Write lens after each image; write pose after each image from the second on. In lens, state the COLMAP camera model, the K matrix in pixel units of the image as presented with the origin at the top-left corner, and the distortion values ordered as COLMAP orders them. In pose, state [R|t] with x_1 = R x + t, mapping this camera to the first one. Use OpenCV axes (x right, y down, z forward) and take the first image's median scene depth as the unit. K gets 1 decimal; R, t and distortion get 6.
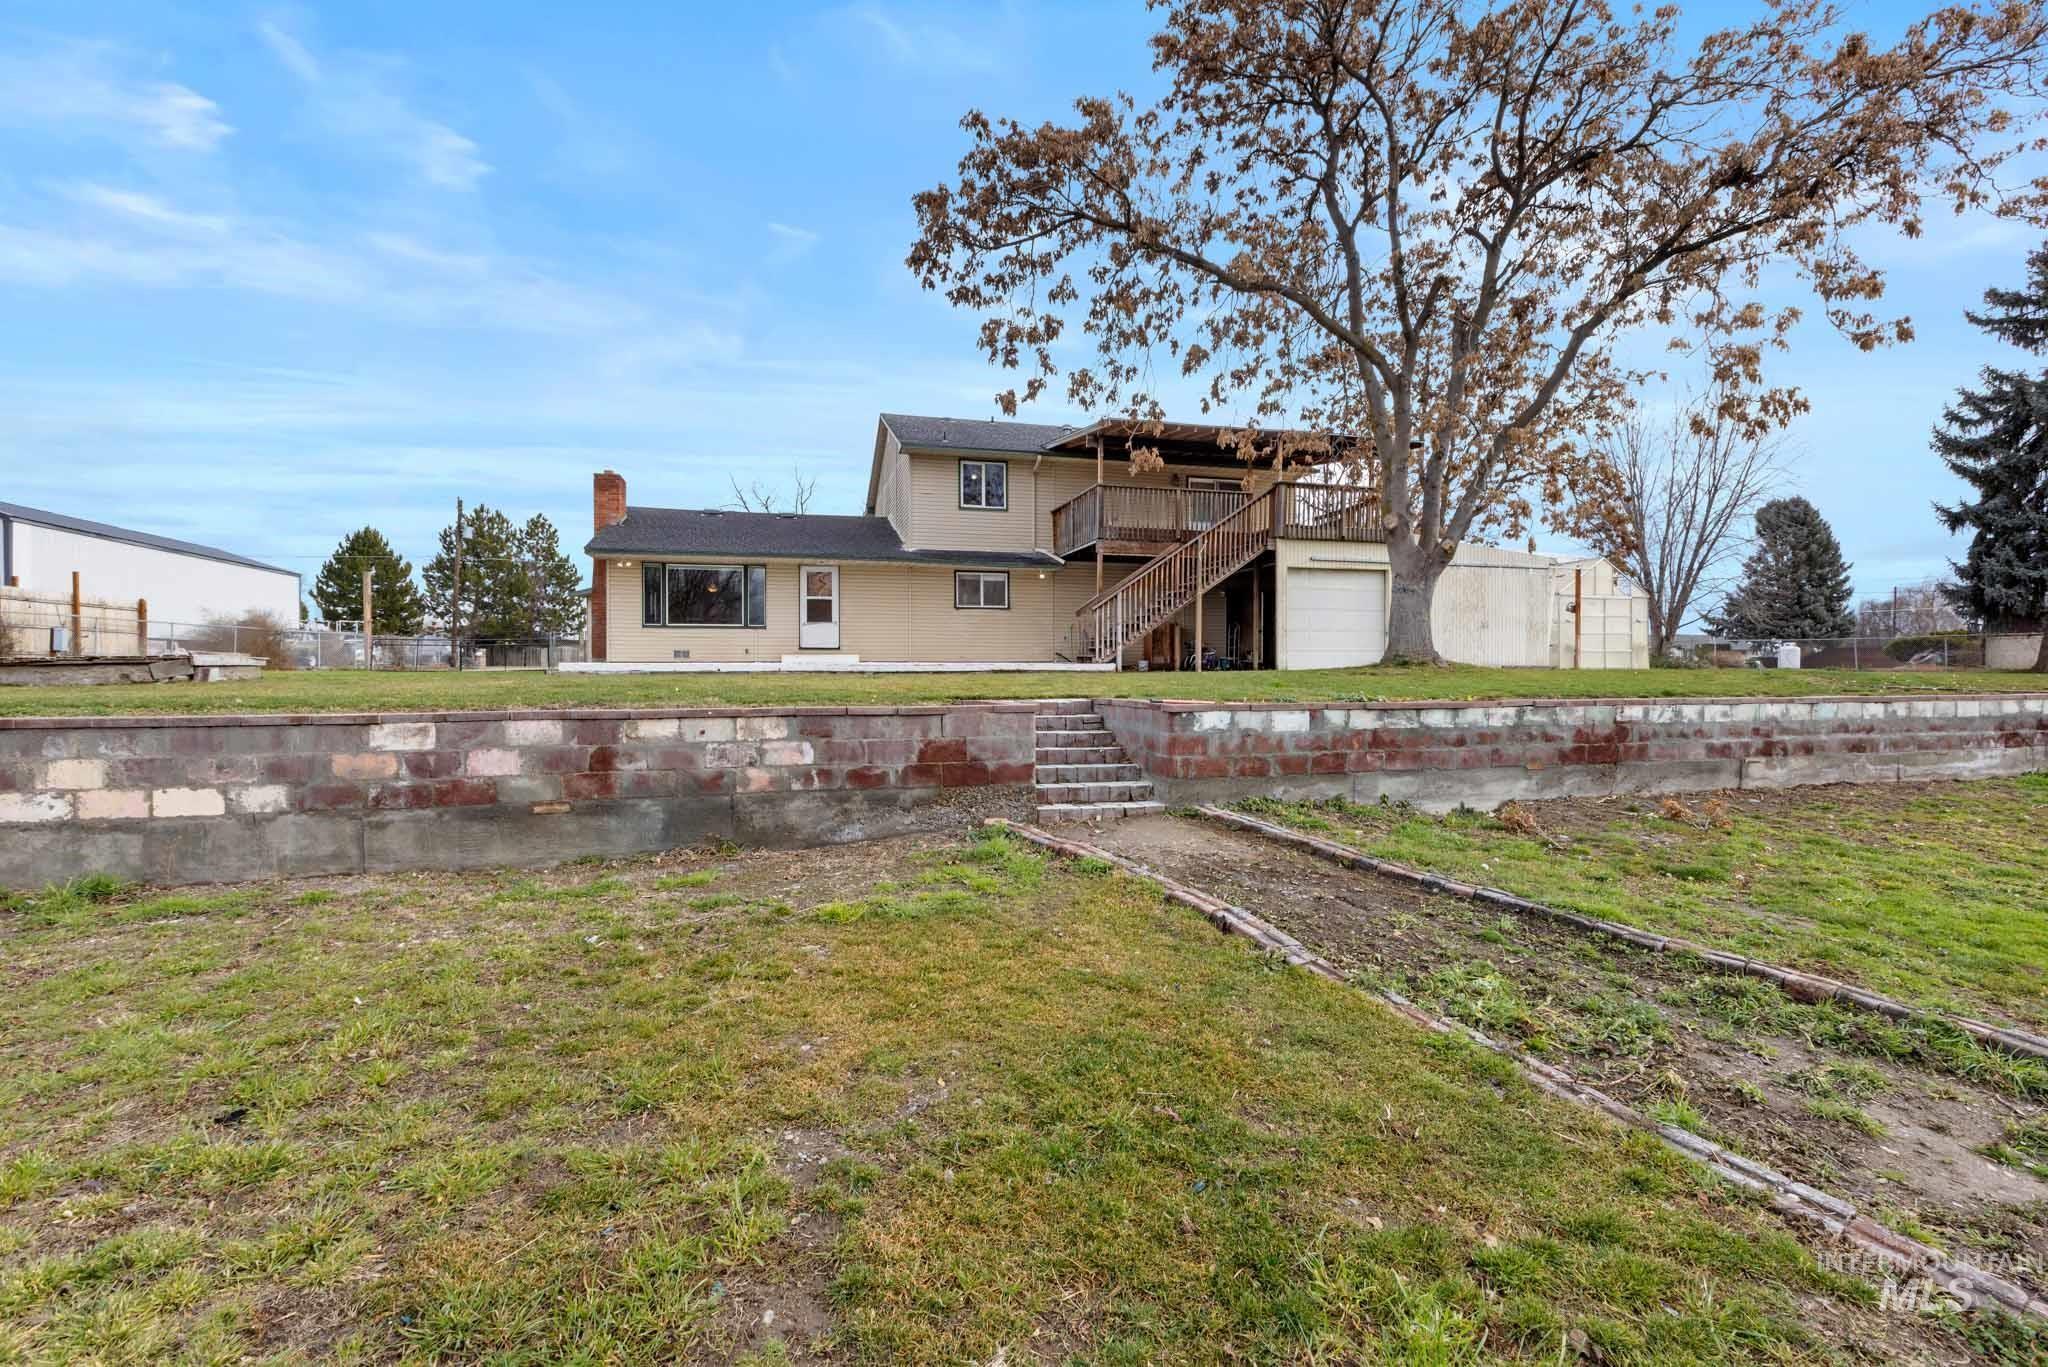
lens RADIAL K [[928.2, 0, 1019.9], [0, 928.2, 680.1], [0, 0, 1]] dist [-0.000207, -0.000308]
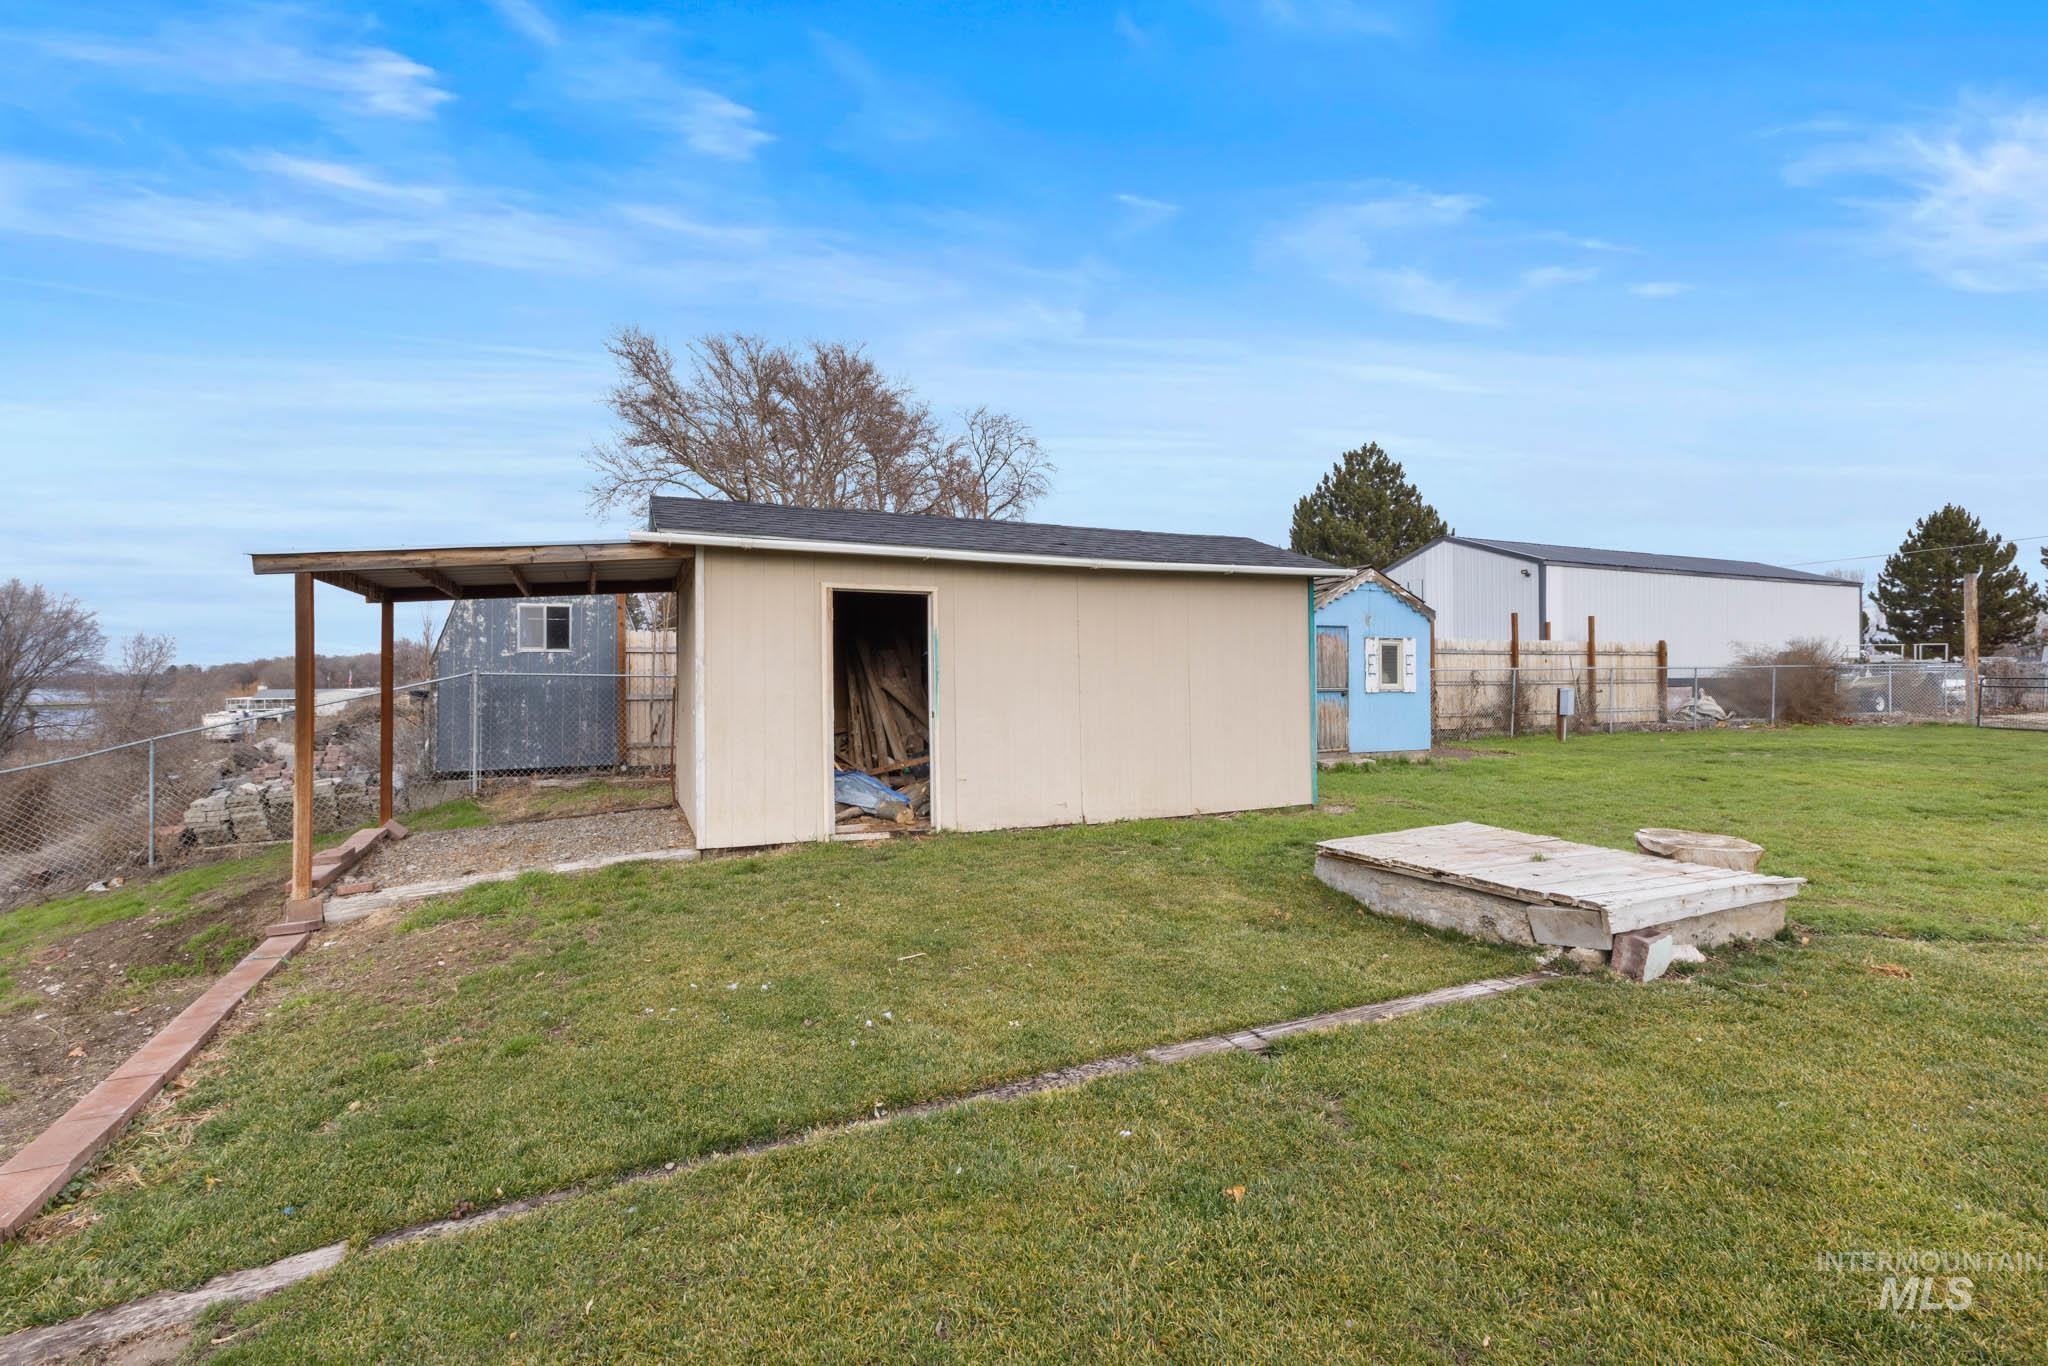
lens RADIAL K [[928.2, 0, 1019.9], [0, 928.2, 679.6], [0, 0, 1]] dist [-0.000207, -0.000308]
pose [[0.177514, 0.003949, -0.984110, -0.224988], [-0.005472, 0.999980, 0.003026, -0.051145], [0.984103, 0.004848, 0.177532, 0.280650]]
